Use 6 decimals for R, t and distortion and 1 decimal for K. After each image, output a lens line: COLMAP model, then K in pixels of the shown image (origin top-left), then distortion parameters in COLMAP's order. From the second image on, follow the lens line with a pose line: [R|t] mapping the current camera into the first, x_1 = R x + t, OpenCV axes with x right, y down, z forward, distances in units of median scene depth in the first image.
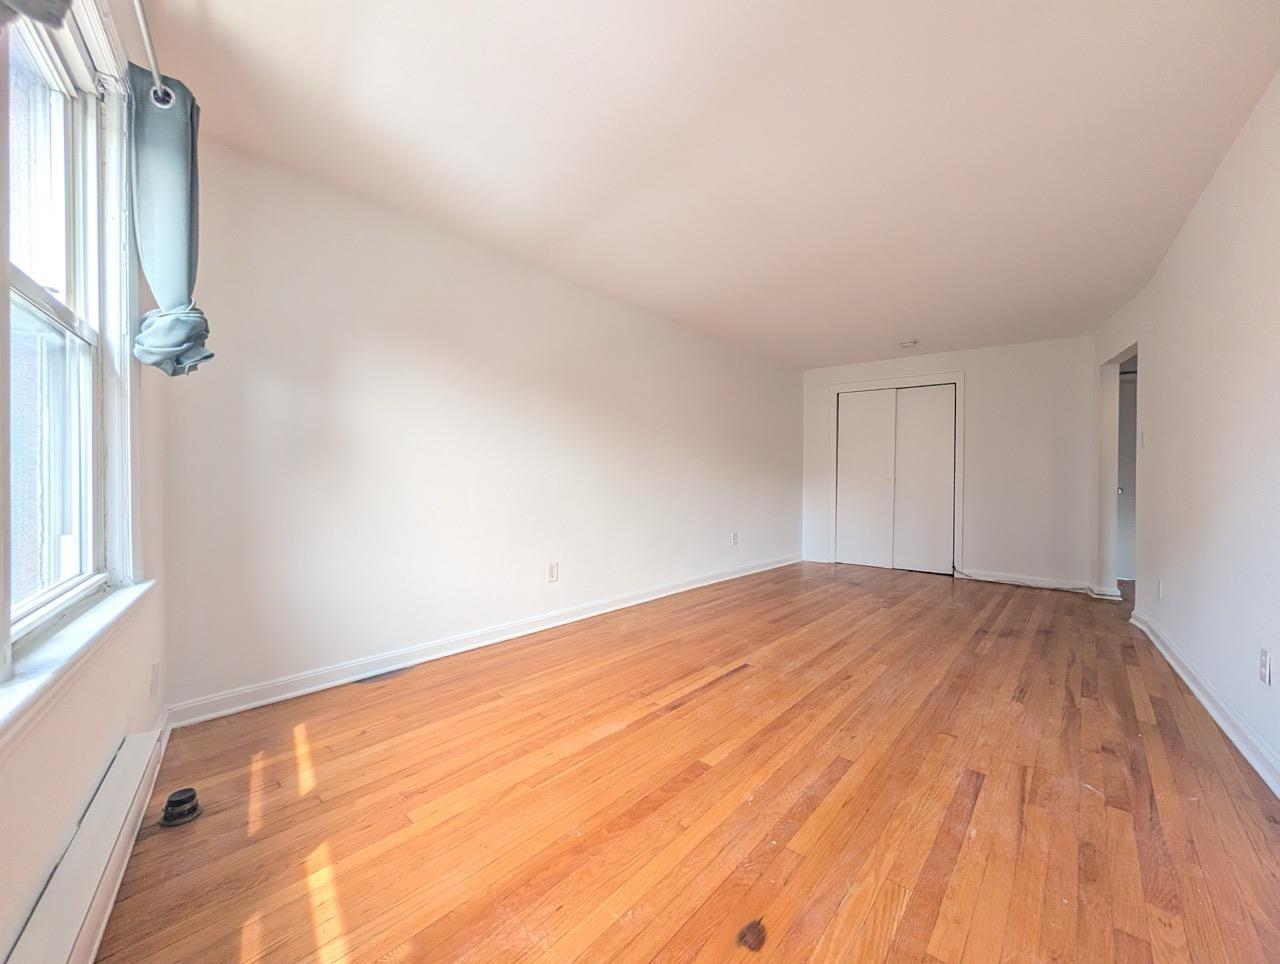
lens RADIAL K [[494.3, 0, 640.9], [0, 494.3, 483.8], [0, 0, 1]] dist [0.002353, 0.000204]
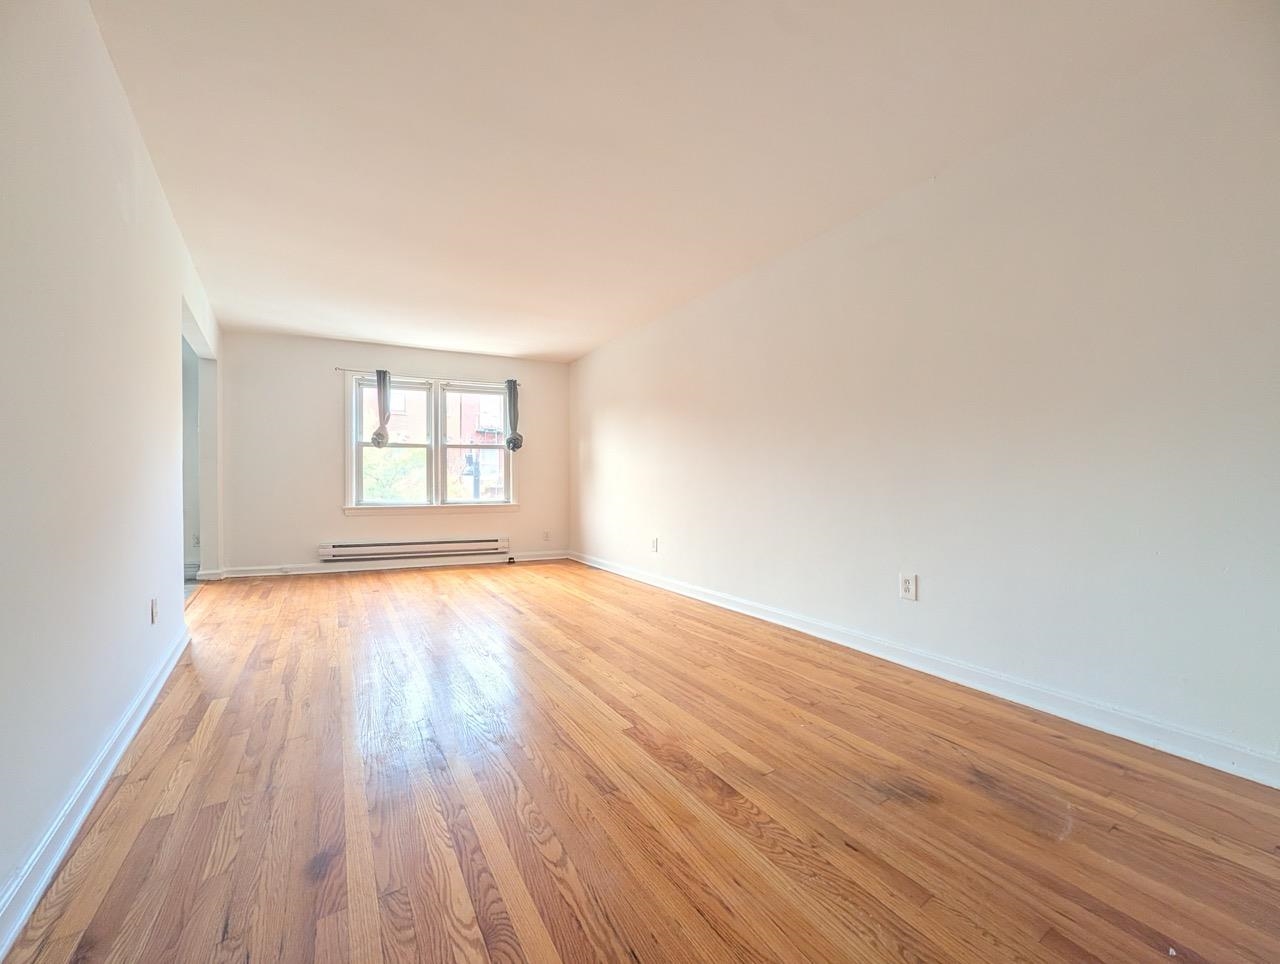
lens RADIAL K [[494.3, 0, 636.2], [0, 494.3, 483.6], [0, 0, 1]] dist [0.002353, 0.000204]
pose [[-0.281234, -0.001072, -0.959639, 1.377259], [-0.001043, 0.999999, -0.000811, 0.021360], [0.959639, 0.000773, -0.281235, 1.650618]]
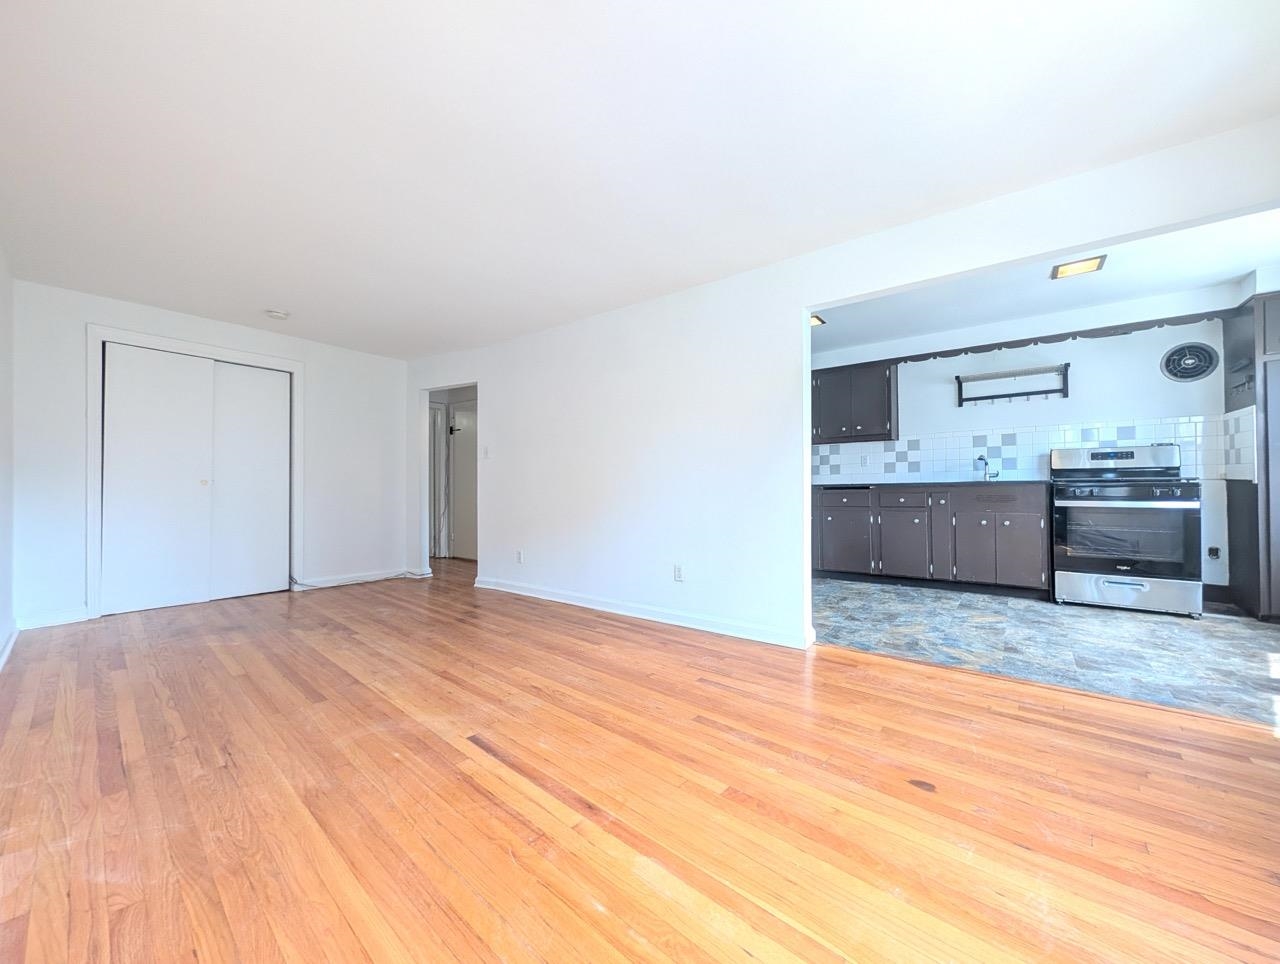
lens RADIAL K [[494.3, 0, 642.7], [0, 494.3, 484.6], [0, 0, 1]] dist [0.002353, 0.000204]
pose [[-0.011782, -0.003761, 0.999924, -0.509759], [0.004201, 0.999984, 0.003811, -0.006801], [-0.999922, 0.004245, -0.011766, 0.750116]]
